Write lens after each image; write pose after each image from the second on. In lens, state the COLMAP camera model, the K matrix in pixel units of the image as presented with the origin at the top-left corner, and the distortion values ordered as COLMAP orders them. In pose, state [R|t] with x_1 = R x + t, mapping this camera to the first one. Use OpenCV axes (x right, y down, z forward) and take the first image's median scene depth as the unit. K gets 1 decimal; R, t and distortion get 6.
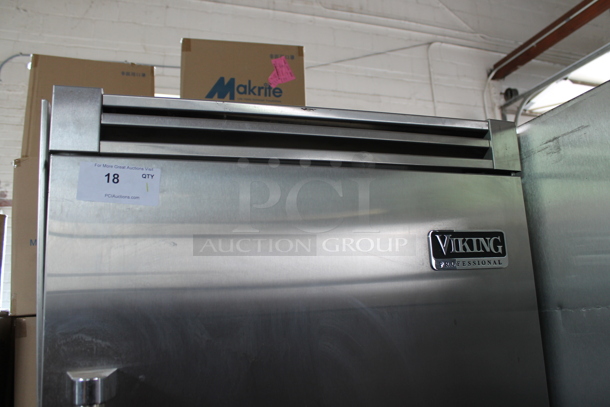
lens RADIAL K [[517.5, 0, 305.7], [0, 517.5, 199.3], [0, 0, 1]] dist [-0.140817, 0.074893]
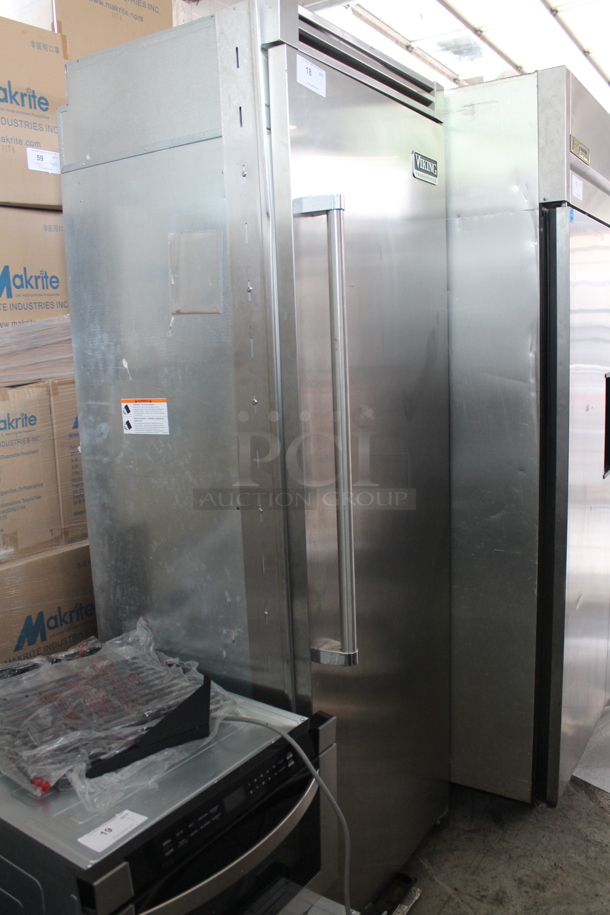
lens RADIAL K [[776.2, 0, 304.7], [0, 776.2, 456.2], [0, 0, 1]] dist [-0.140817, 0.074893]
pose [[0.790047, -0.072005, 0.608802, -1.406367], [-0.150904, 0.939680, 0.306968, 0.264735], [-0.594183, -0.334391, 0.731526, -0.731256]]
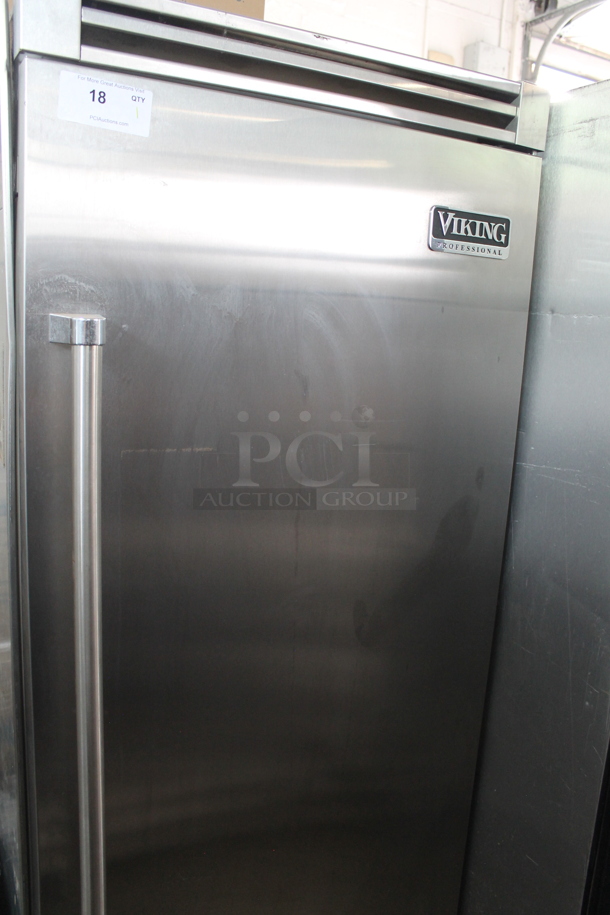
lens RADIAL K [[776.2, 0, 303.0], [0, 776.2, 457.6], [0, 0, 1]] dist [-0.140817, 0.074893]
pose [[0.980818, 0.075295, 0.179798, -0.179465], [-0.140636, 0.912034, 0.385246, -0.016888], [-0.134975, -0.403143, 0.905129, -0.331838]]
